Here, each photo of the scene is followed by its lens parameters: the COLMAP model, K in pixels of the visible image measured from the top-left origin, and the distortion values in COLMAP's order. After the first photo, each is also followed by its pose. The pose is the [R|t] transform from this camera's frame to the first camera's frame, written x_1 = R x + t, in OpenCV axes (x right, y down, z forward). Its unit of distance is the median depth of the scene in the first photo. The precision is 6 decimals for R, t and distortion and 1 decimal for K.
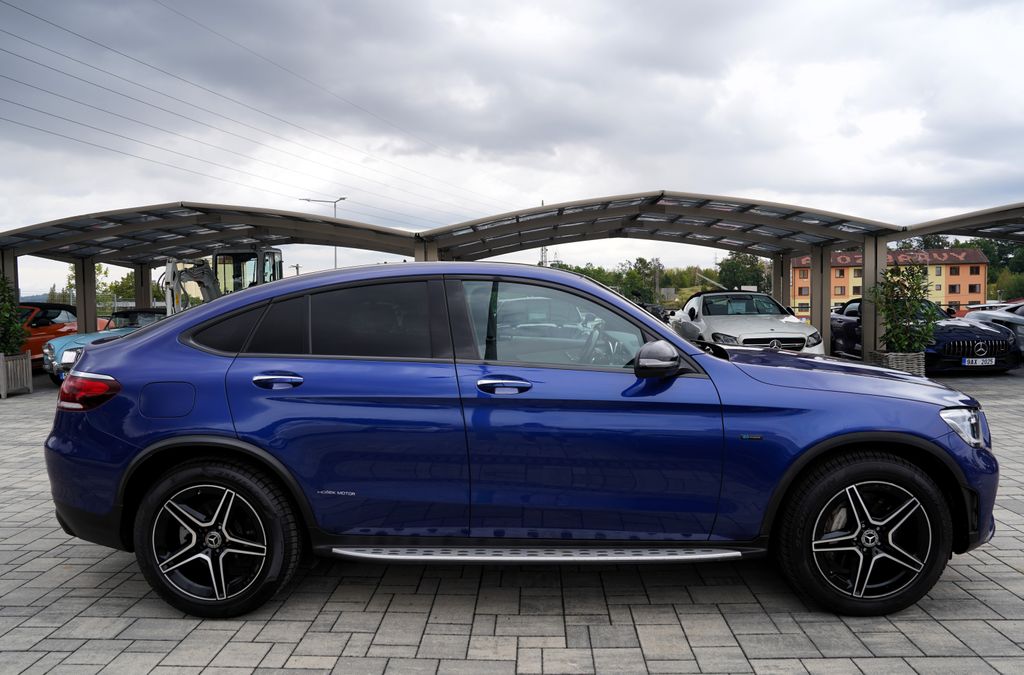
lens RADIAL K [[710.6, 0, 512.0], [0, 710.6, 337.5], [0, 0, 1]] dist [-0.118016, 0.101836]
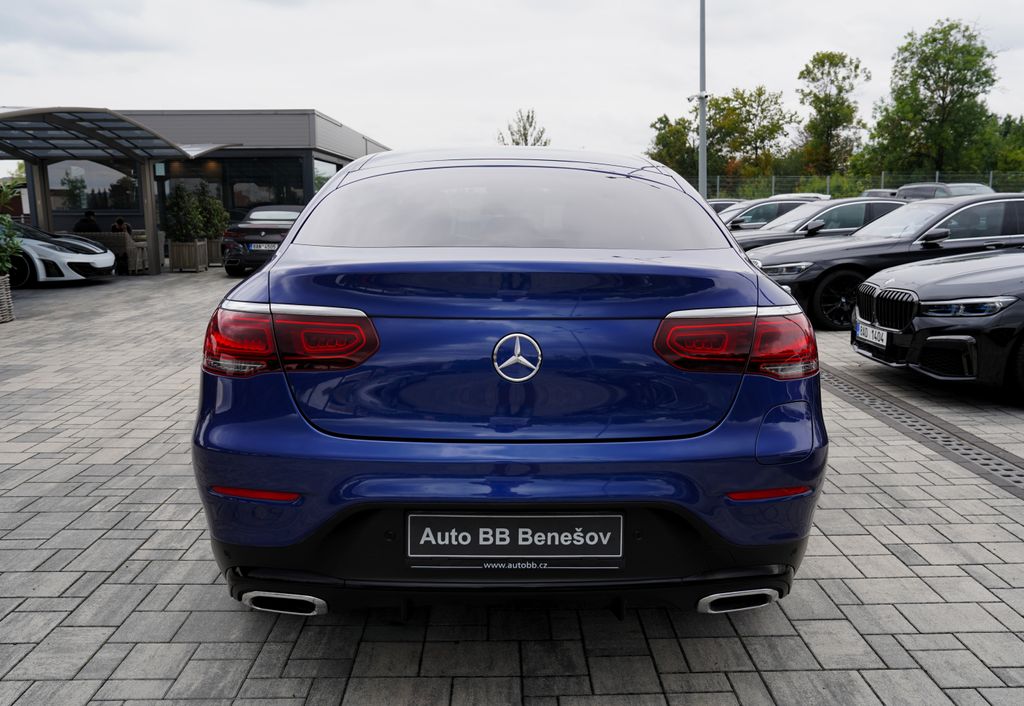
lens RADIAL K [[788.9, 0, 512.0], [0, 788.9, 353.0], [0, 0, 1]] dist [-0.070427, 0.072409]
pose [[-0.036838, -0.171744, 0.984453, -1.317140], [0.064705, 0.982644, 0.173849, -0.042265], [-0.997224, 0.070104, -0.025086, 1.305802]]
